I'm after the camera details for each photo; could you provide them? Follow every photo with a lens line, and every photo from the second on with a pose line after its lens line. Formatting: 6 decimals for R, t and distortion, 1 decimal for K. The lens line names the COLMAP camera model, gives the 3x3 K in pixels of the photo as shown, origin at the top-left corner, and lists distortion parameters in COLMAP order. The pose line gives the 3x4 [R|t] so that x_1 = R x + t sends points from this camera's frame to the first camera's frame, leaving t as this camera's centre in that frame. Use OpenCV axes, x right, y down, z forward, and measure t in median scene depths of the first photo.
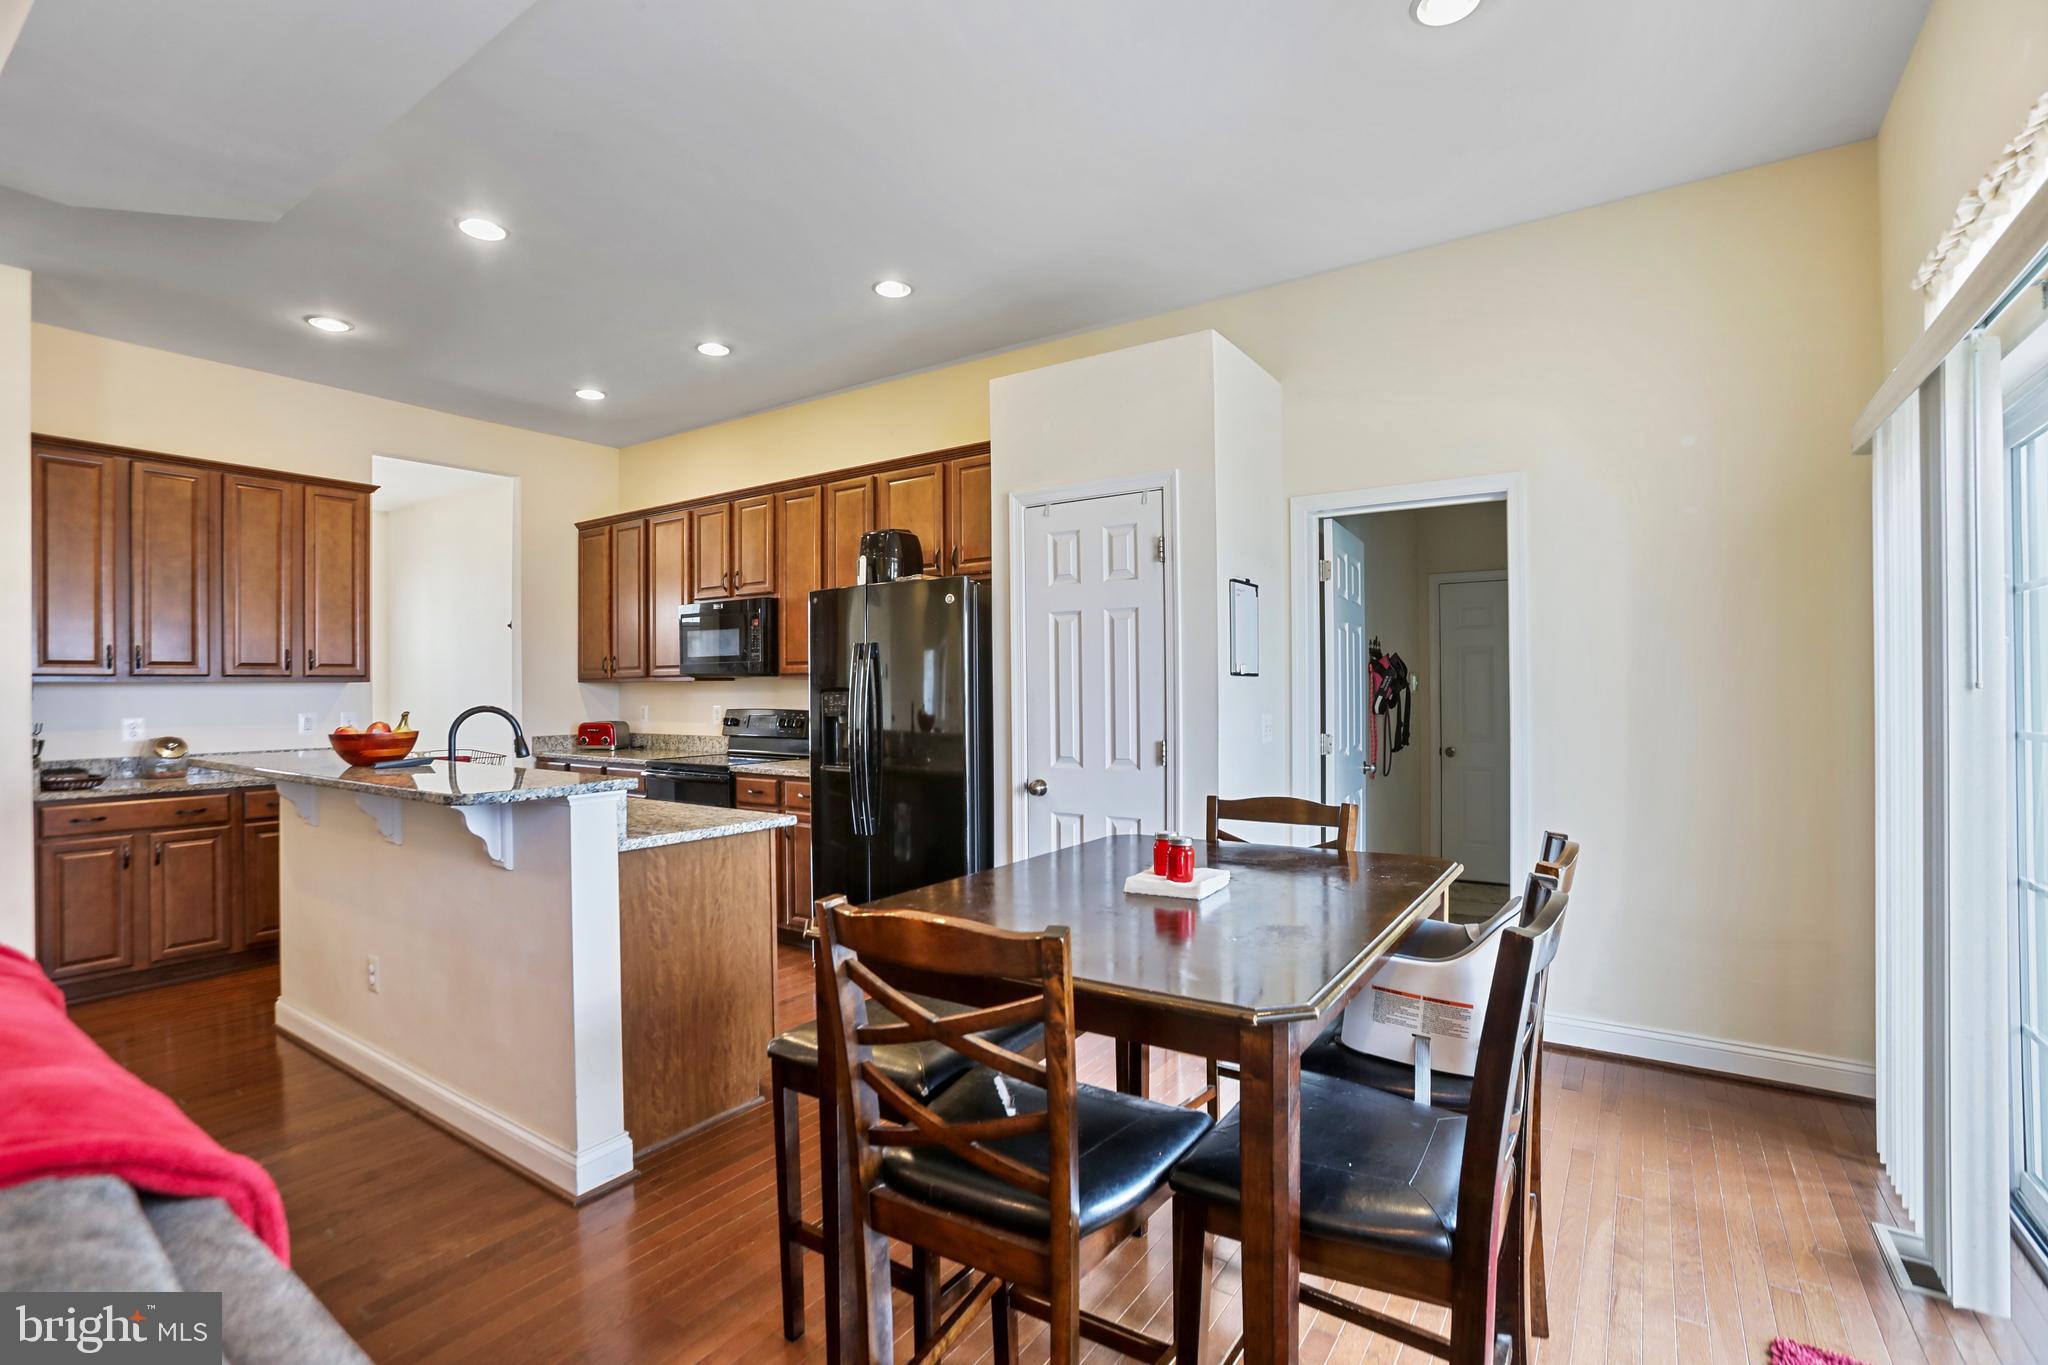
lens RADIAL K [[934.0, 0, 1024.0], [0, 934.0, 682.5], [0, 0, 1]] dist [-0.070940, 0.027623]
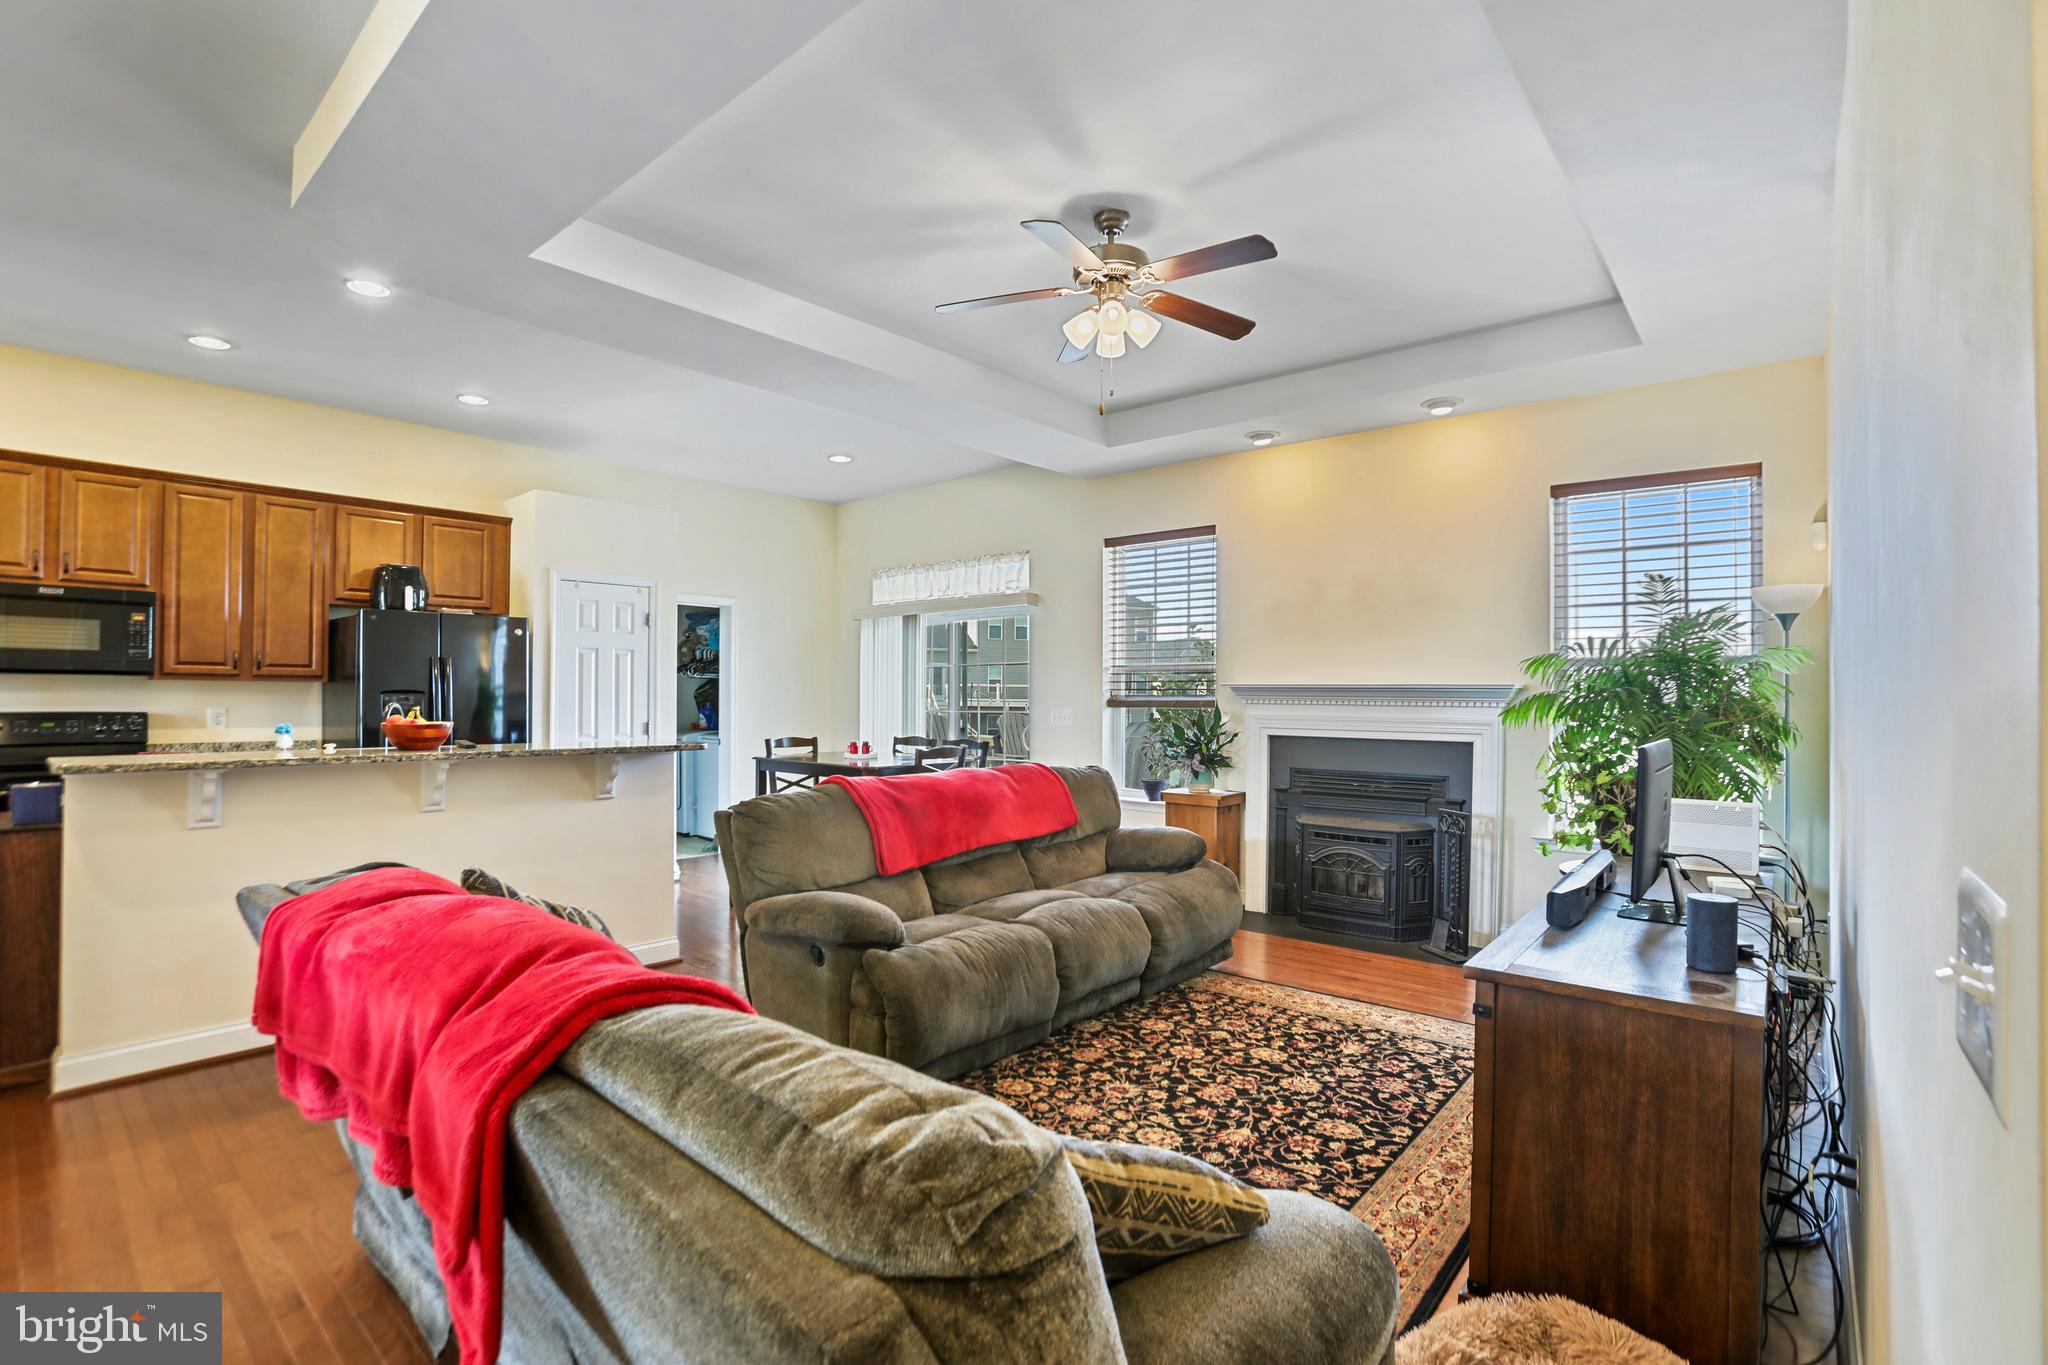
lens RADIAL K [[944.9, 0, 1026.4], [0, 944.9, 686.5], [0, 0, 1]] dist [-0.083791, 0.036361]
pose [[0.111745, 0.018658, 0.993562, -1.320637], [-0.007741, 0.999810, -0.017904, 0.016730], [-0.993707, -0.005690, 0.111868, 0.025040]]
